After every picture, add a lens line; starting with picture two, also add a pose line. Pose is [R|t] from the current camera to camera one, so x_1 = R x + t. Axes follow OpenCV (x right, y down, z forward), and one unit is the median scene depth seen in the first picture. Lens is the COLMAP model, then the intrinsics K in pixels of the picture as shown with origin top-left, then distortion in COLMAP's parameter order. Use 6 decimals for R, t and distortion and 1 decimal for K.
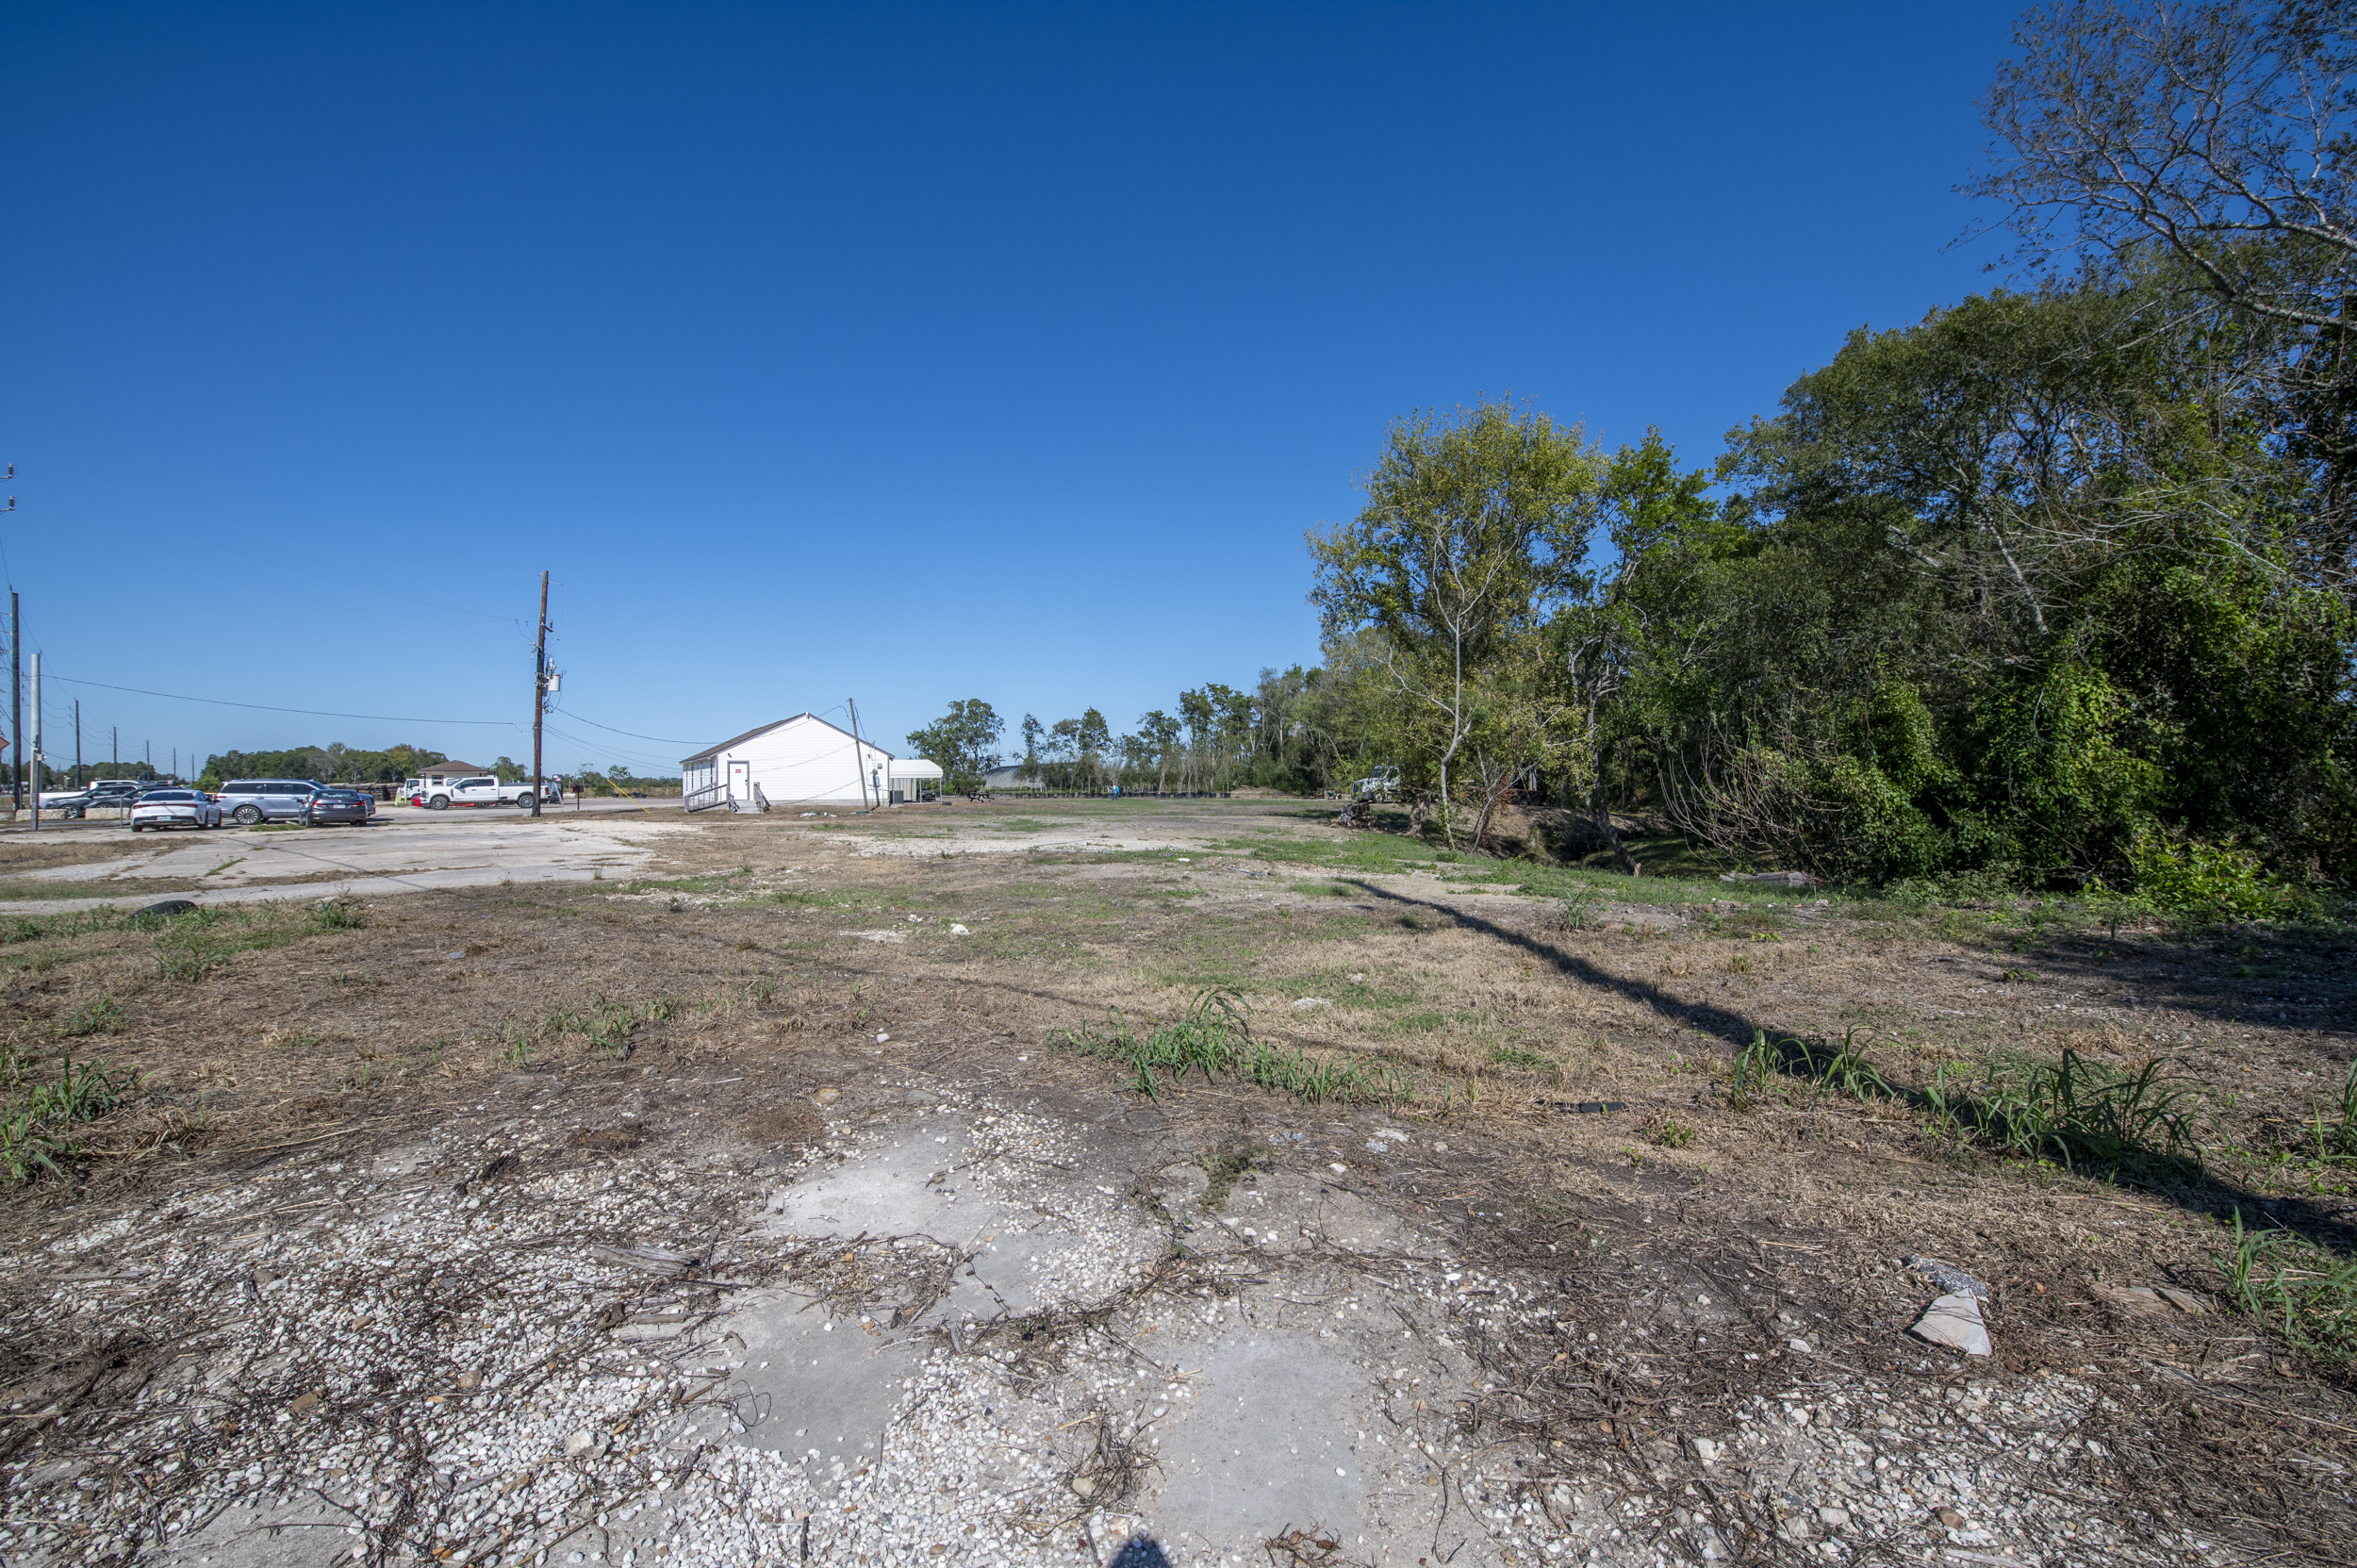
lens RADIAL K [[951.0, 0, 1186.2], [0, 951.0, 787.2], [0, 0, 1]] dist [-0.000017, -0.000083]
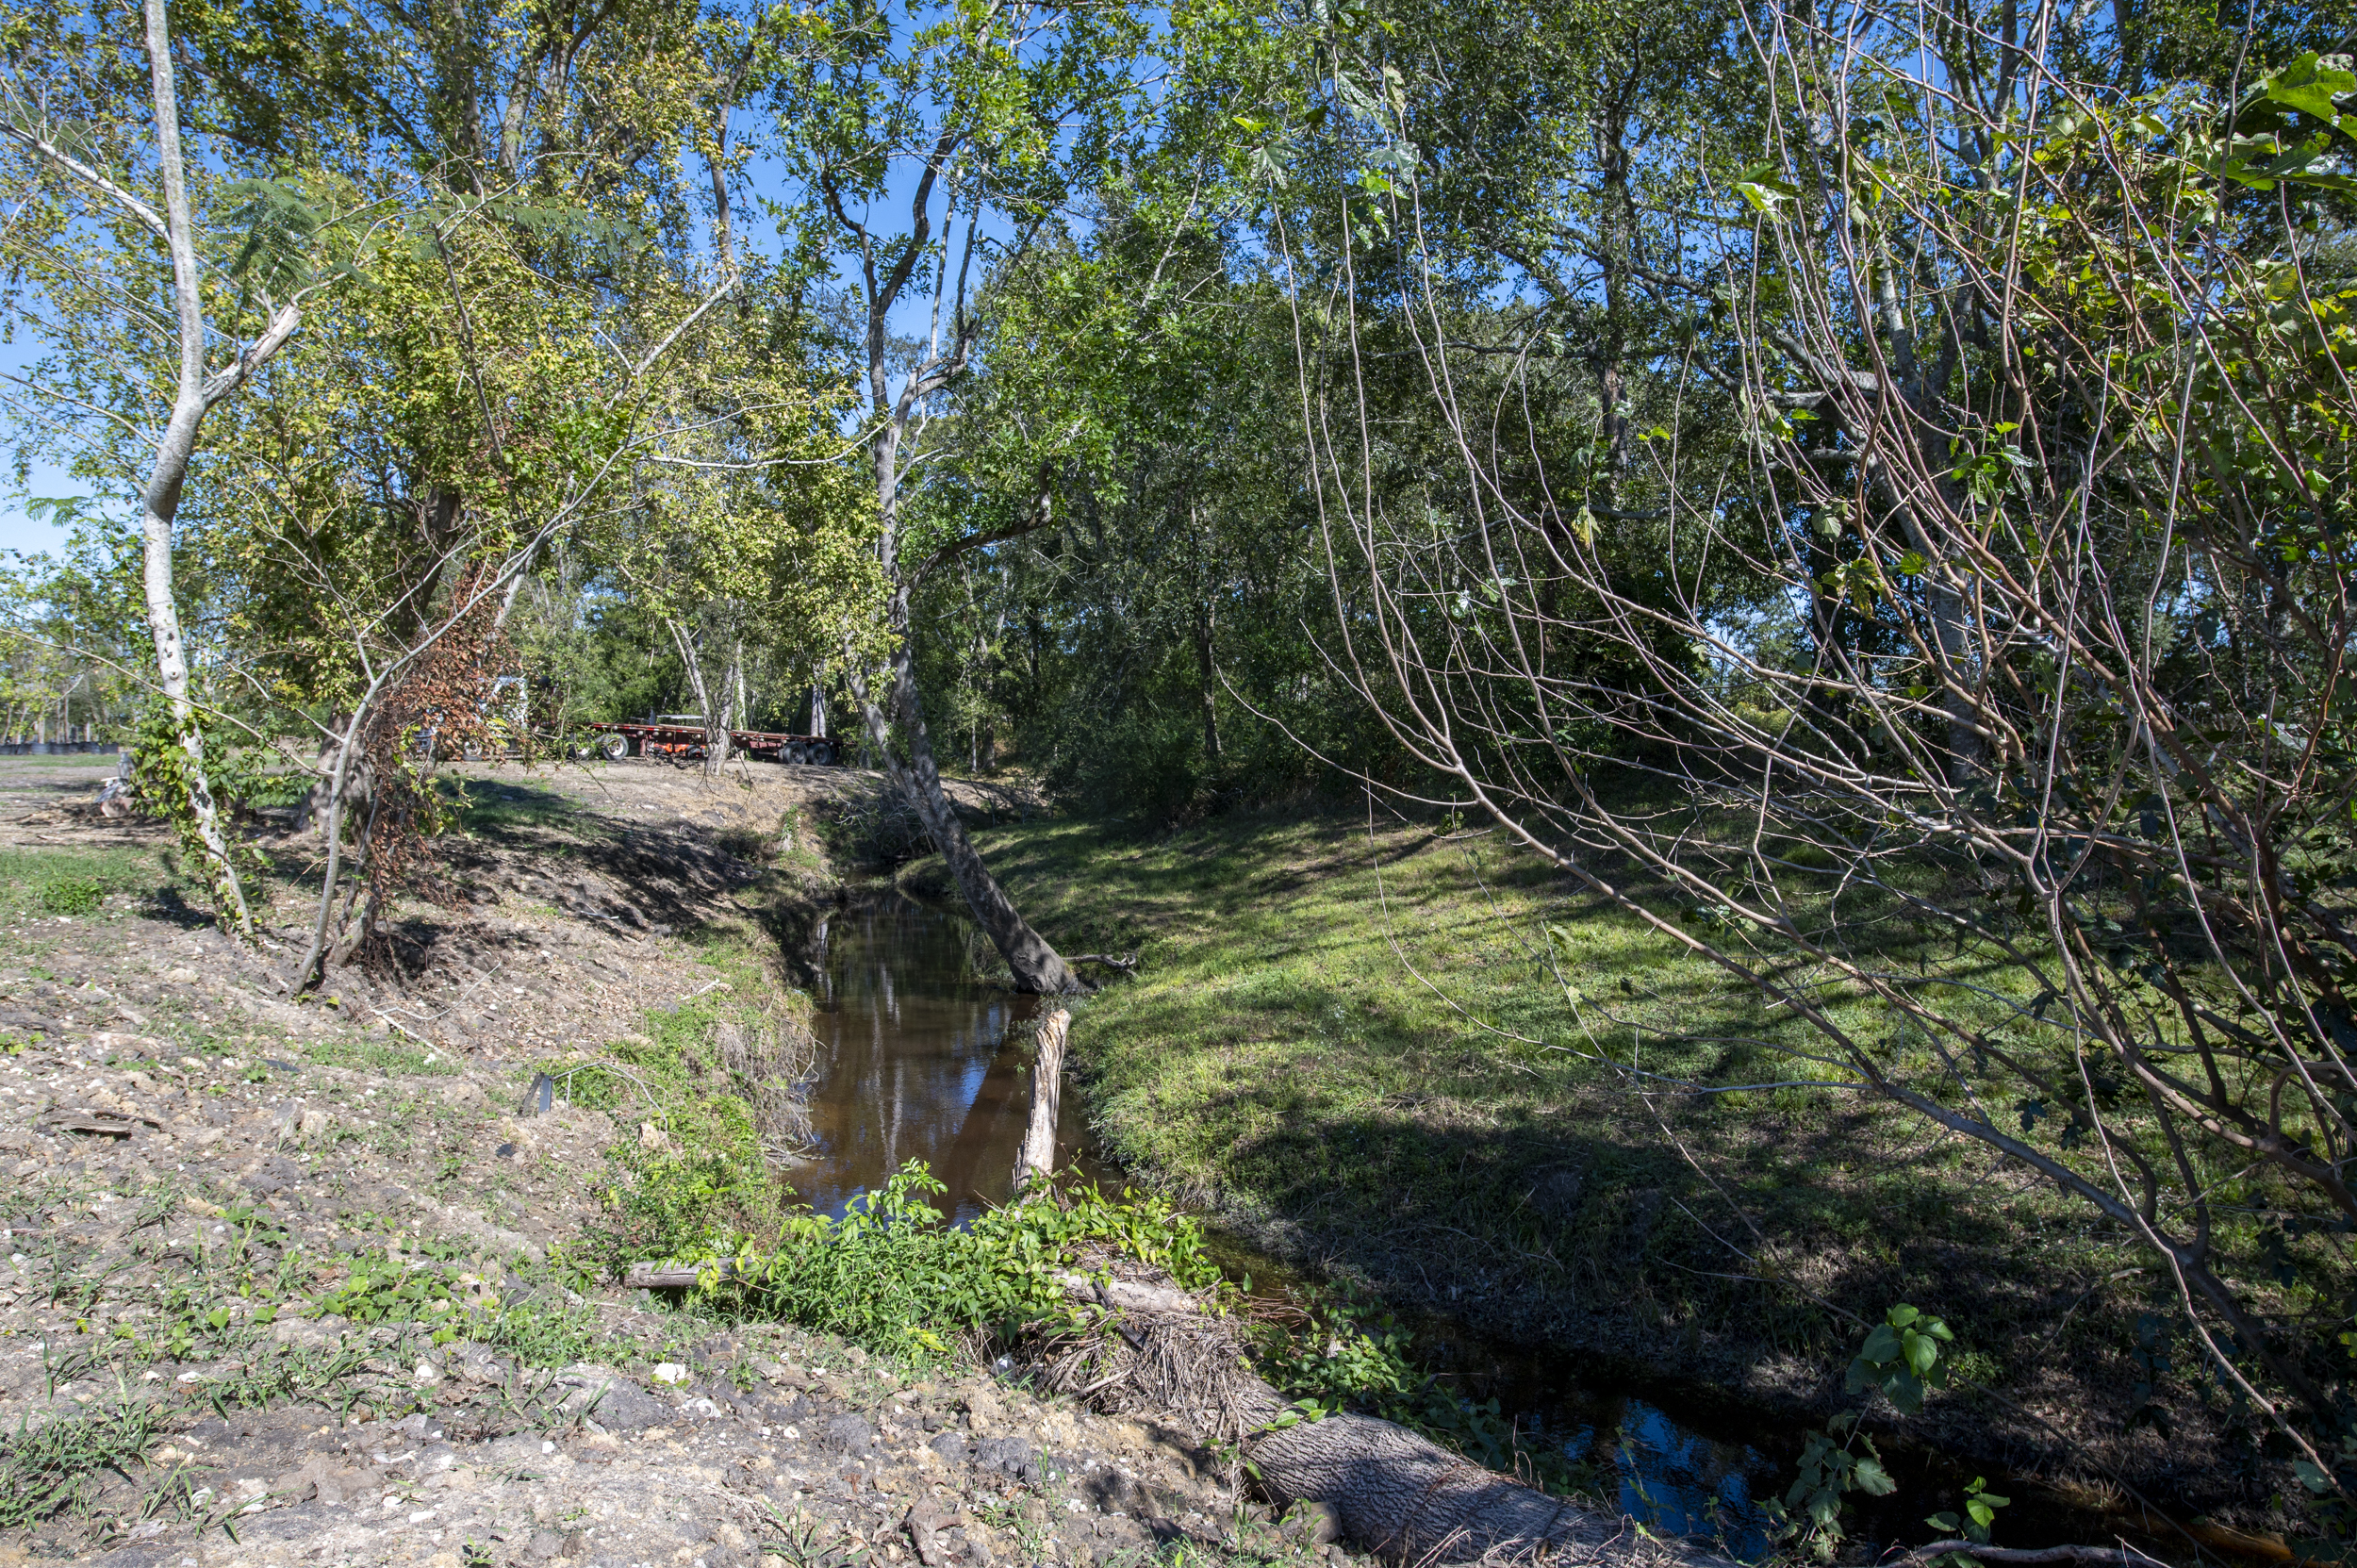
lens RADIAL K [[1421.9, 0, 1179.7], [0, 1421.9, 777.4], [0, 0, 1]] dist [0.000345, 0.000006]
pose [[0.839816, -0.008073, 0.542812, 0.138662], [-0.002809, 0.999811, 0.019215, 0.012963], [-0.542864, -0.017662, 0.839635, 0.302141]]
